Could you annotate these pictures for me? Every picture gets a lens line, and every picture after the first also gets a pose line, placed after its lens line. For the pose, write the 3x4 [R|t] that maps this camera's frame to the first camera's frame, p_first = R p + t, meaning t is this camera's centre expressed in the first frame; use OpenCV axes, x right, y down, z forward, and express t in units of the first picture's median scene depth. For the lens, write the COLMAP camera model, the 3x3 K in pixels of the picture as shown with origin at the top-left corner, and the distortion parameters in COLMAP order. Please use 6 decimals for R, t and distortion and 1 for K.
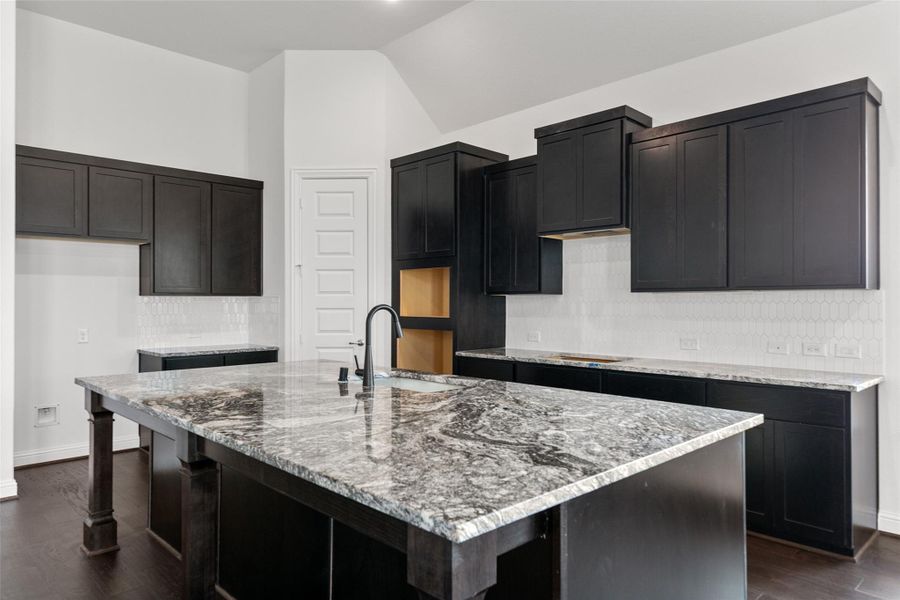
lens RADIAL K [[579.1, 0, 450.0], [0, 579.1, 300.0], [0, 0, 1]] dist [0.001519, -0.000287]
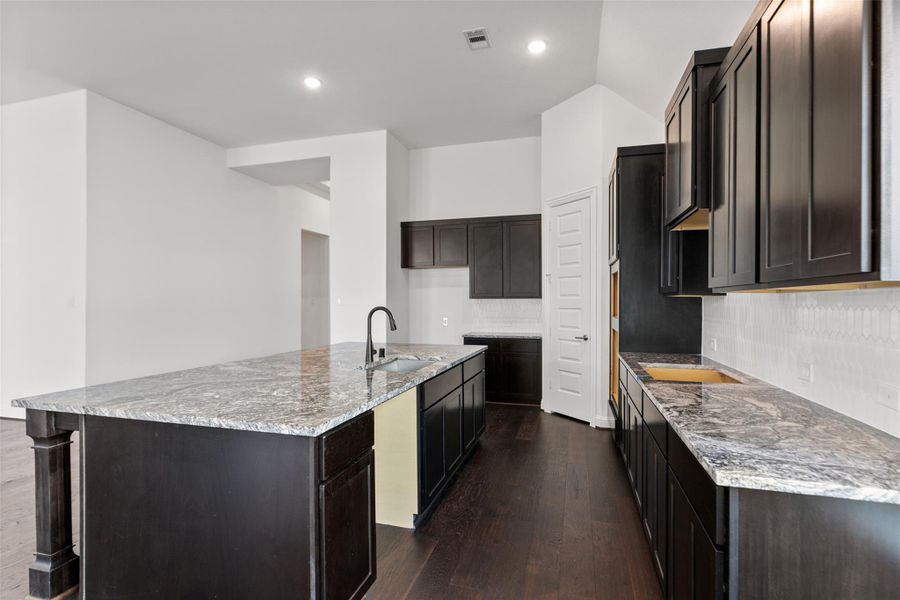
lens RADIAL K [[433.4, 0, 448.2], [0, 433.4, 302.2], [0, 0, 1]] dist [-0.001563, -0.000588]
pose [[0.520041, 0.001457, -0.854140, 0.606299], [0.004236, 0.999982, 0.004284, -0.004939], [0.854131, -0.005847, 0.520025, 0.406716]]
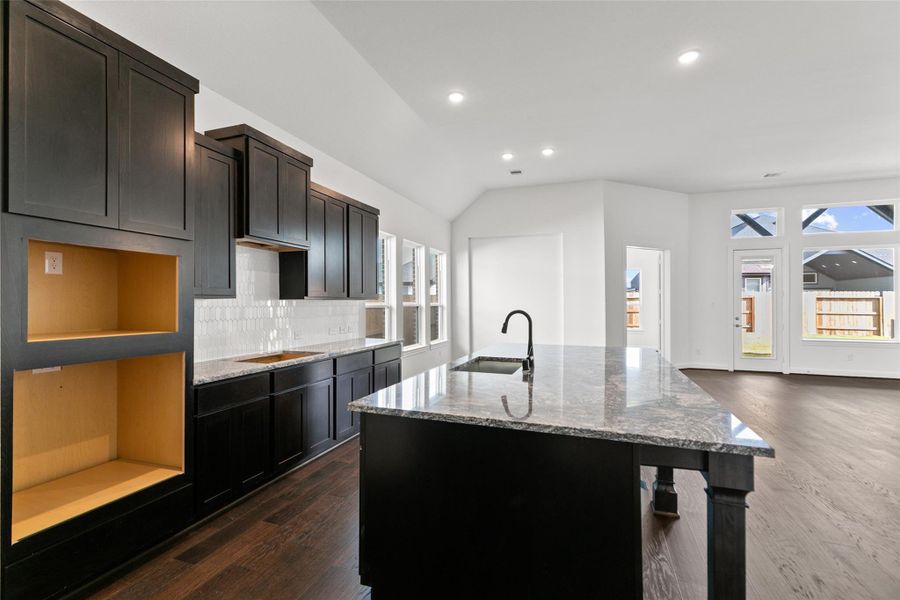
lens RADIAL K [[433.4, 0, 448.2], [0, 433.4, 302.2], [0, 0, 1]] dist [-0.001563, -0.000588]
pose [[-0.466709, -0.002559, 0.884407, -0.691758], [-0.009723, 0.999950, -0.002238, -0.006665], [-0.884358, -0.009644, -0.466711, 1.142788]]
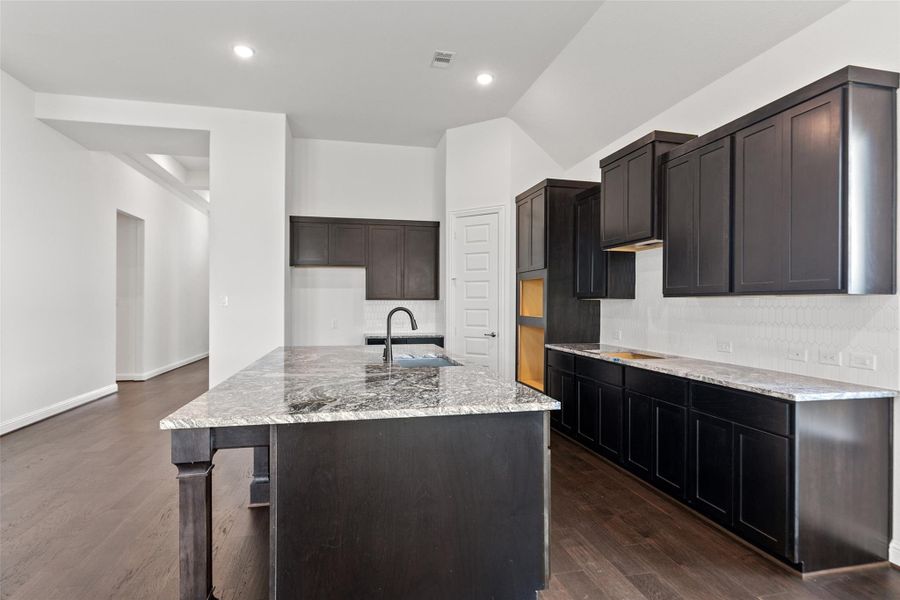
lens RADIAL K [[454.4, 0, 446.3], [0, 454.4, 304.0], [0, 0, 1]] dist [-0.001483, -0.000599]
pose [[0.864225, 0.003552, -0.503093, 0.381674], [-0.001294, 0.999987, 0.004837, -0.004219], [0.503104, -0.003529, 0.864219, 0.035921]]
